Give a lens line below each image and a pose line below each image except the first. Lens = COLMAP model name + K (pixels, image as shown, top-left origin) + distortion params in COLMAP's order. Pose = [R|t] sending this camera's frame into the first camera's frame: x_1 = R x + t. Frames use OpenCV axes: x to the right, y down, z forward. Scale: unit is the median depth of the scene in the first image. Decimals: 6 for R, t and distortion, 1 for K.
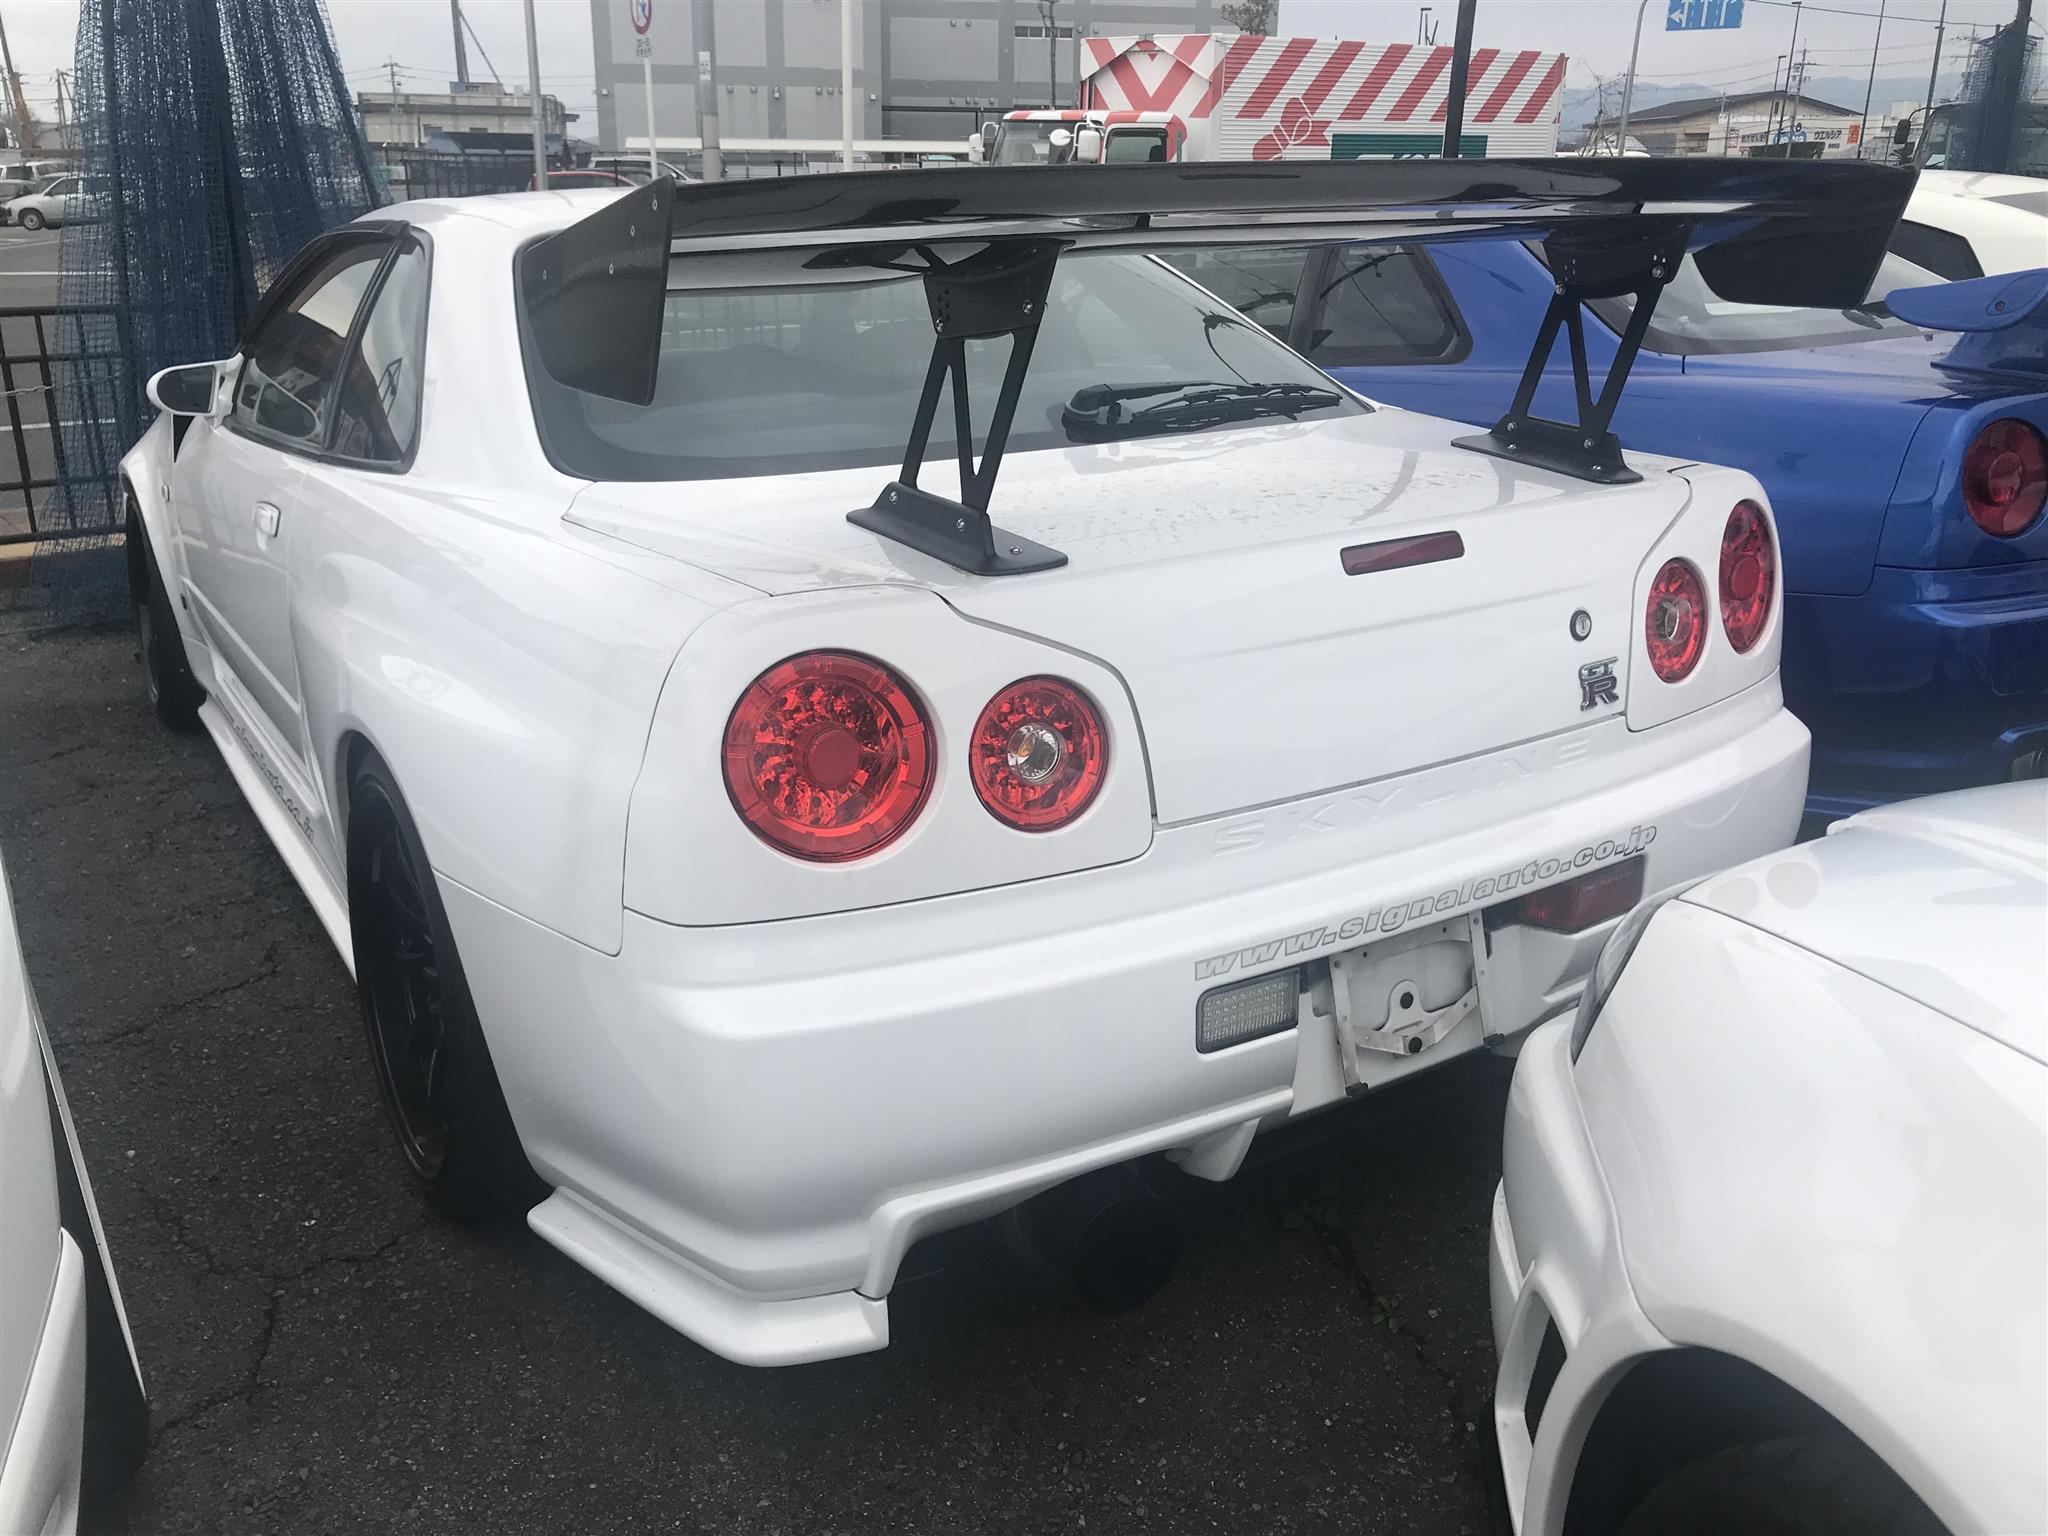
lens RADIAL K [[1654.8, 0, 1024.0], [0, 1654.8, 768.0], [0, 0, 1]] dist [0.011088, -0.007715]
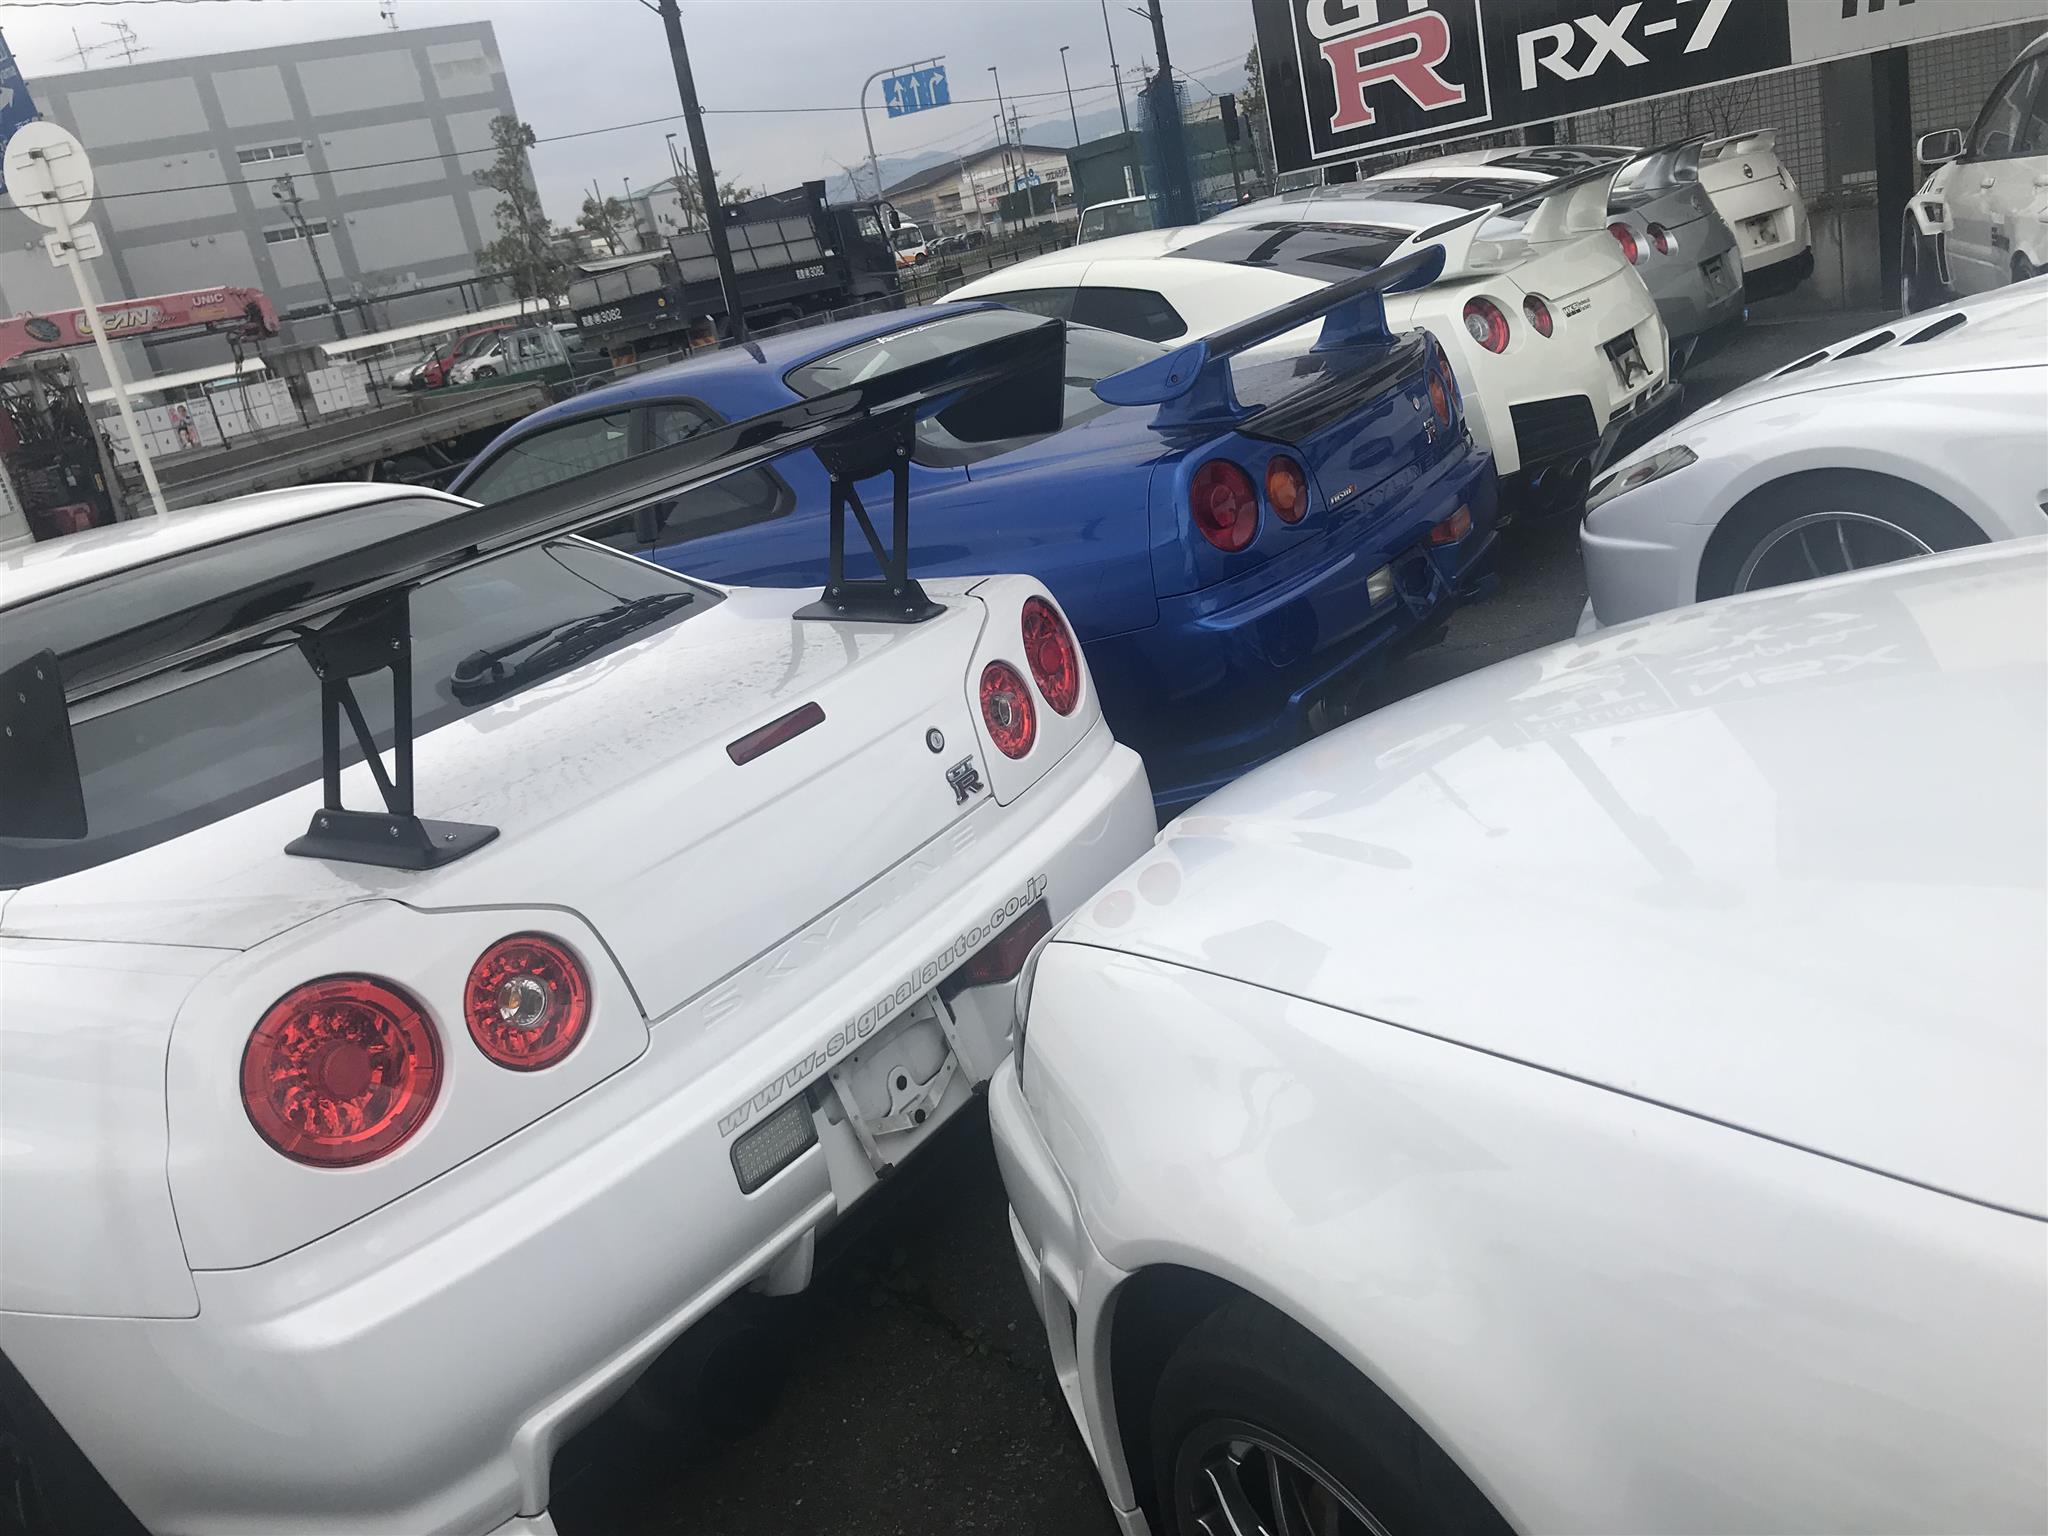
lens RADIAL K [[1664.8, 0, 1031.6], [0, 1664.8, 742.7], [0, 0, 1]] dist [0.064853, -0.218368]
pose [[0.899784, -0.299629, 0.317193, 0.008071], [0.323074, 0.946100, -0.022756, -0.034101], [-0.293278, 0.122952, 0.948088, -0.197948]]
